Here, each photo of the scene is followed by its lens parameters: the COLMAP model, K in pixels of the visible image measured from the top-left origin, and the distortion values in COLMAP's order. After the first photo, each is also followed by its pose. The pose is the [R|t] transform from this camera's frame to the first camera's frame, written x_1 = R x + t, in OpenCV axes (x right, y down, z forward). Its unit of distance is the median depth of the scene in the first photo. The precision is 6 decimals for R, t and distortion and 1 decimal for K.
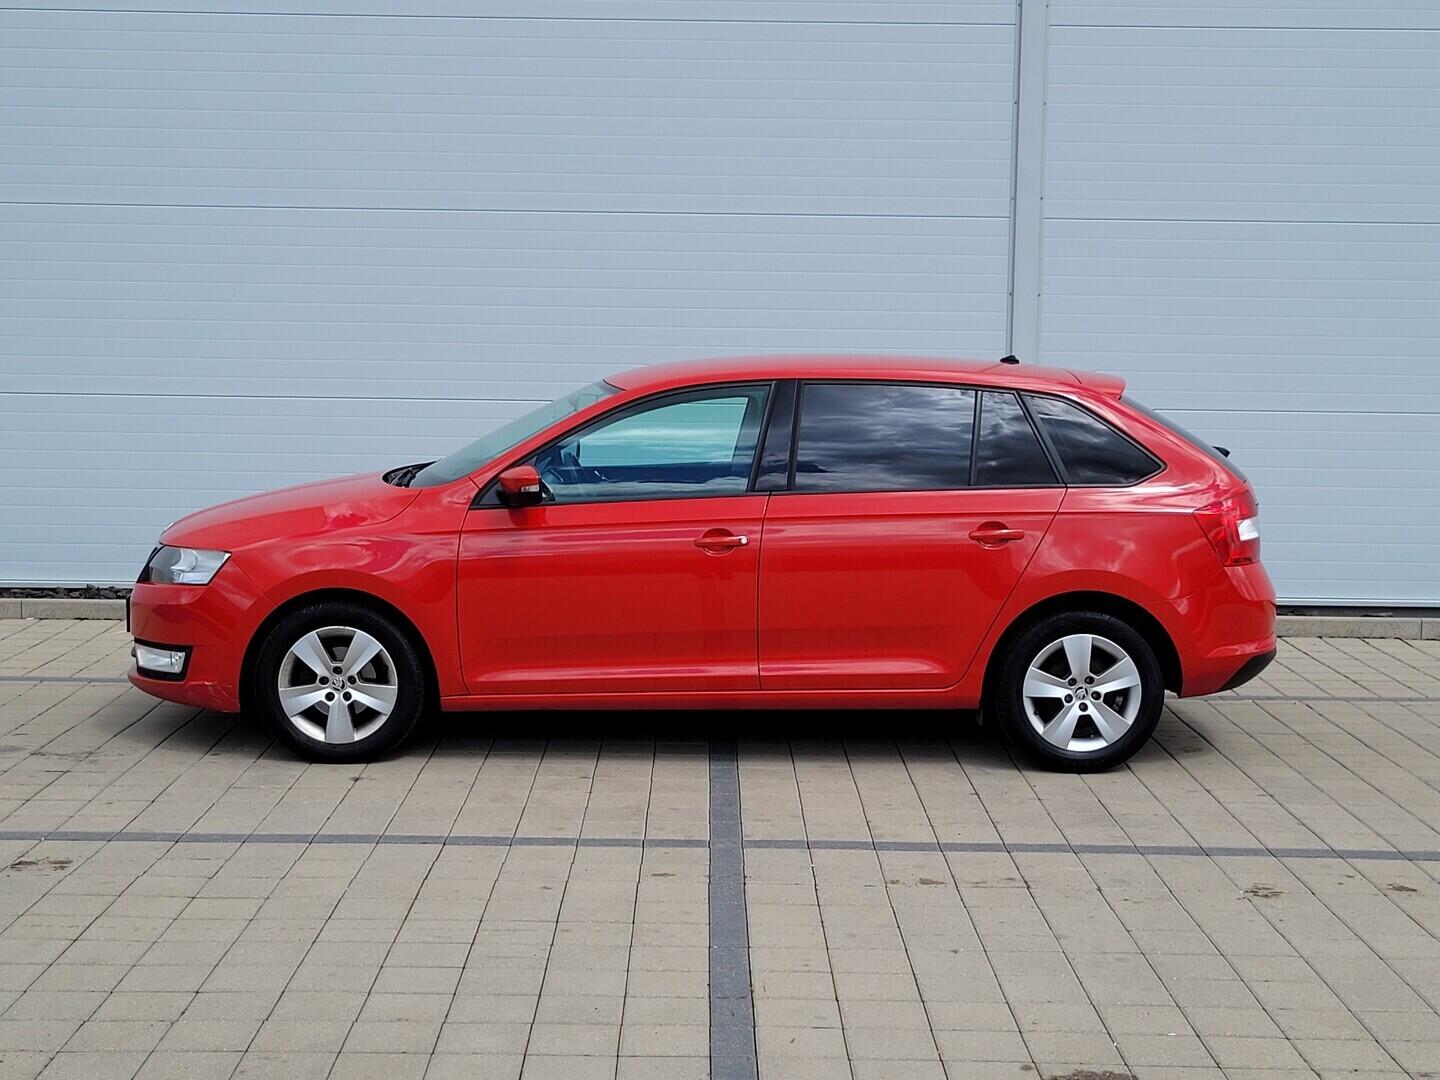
lens RADIAL K [[1420.8, 0, 720.6], [0, 1420.8, 547.7], [0, 0, 1]] dist [0.020837, 0.000000]
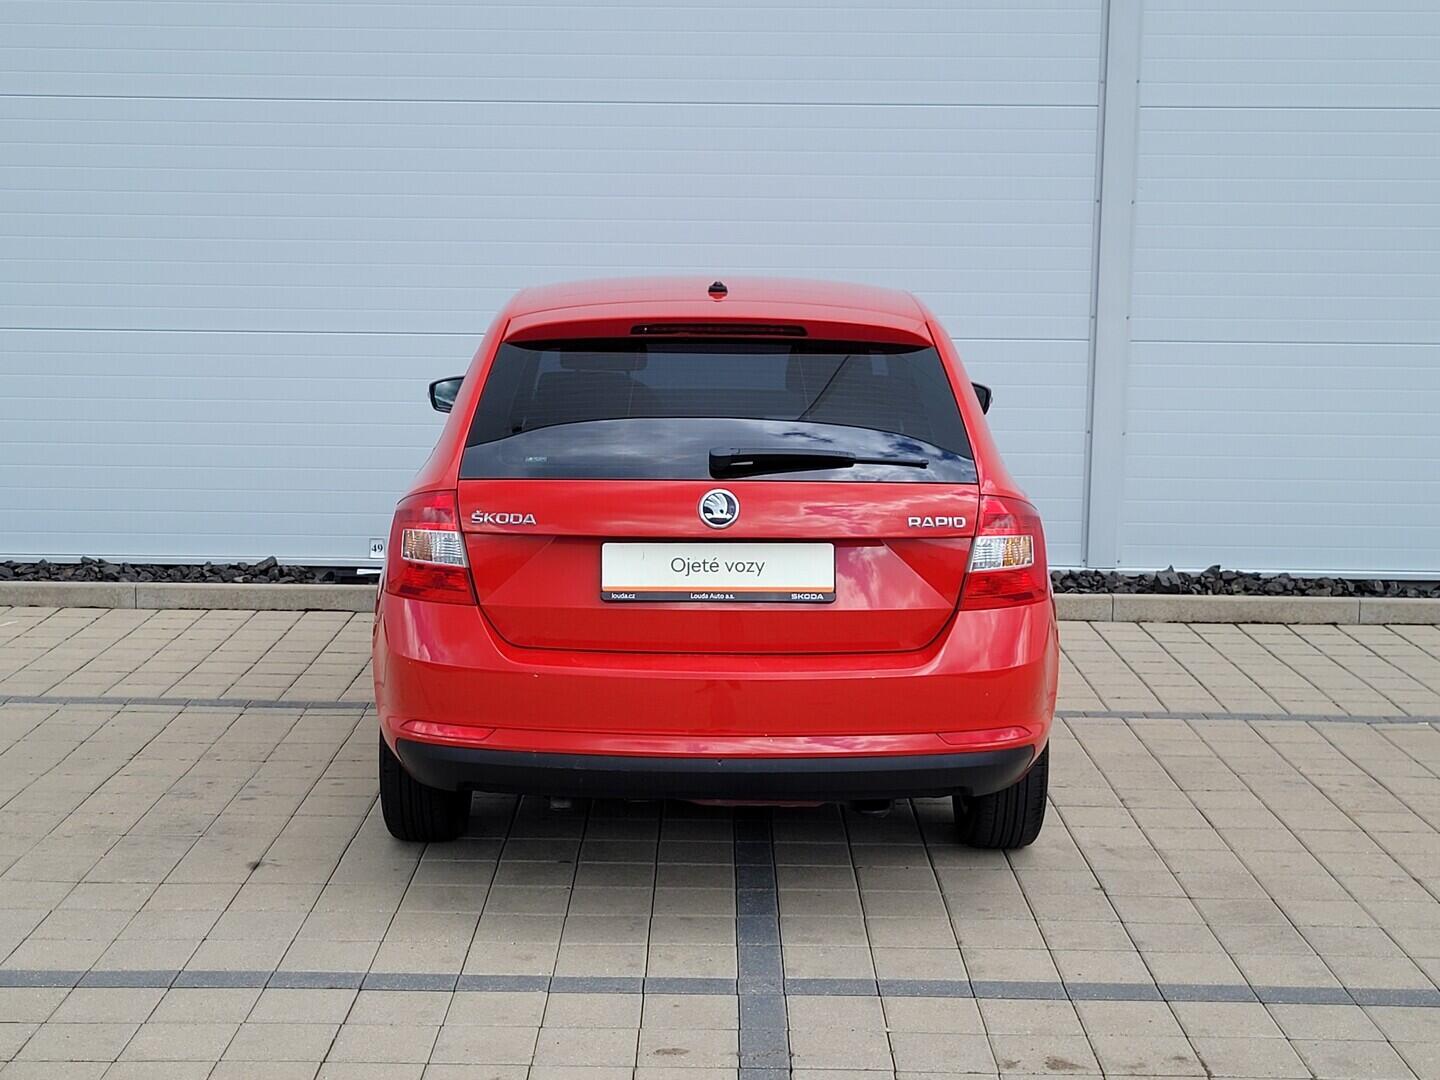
lens RADIAL K [[1420.8, 0, 724.8], [0, 1420.8, 534.7], [0, 0, 1]] dist [0.020837, 0.000000]
pose [[0.999974, -0.002087, -0.006874, -0.008999], [0.002420, 0.998800, 0.048907, -0.049109], [0.006764, -0.048922, 0.998780, 0.308513]]
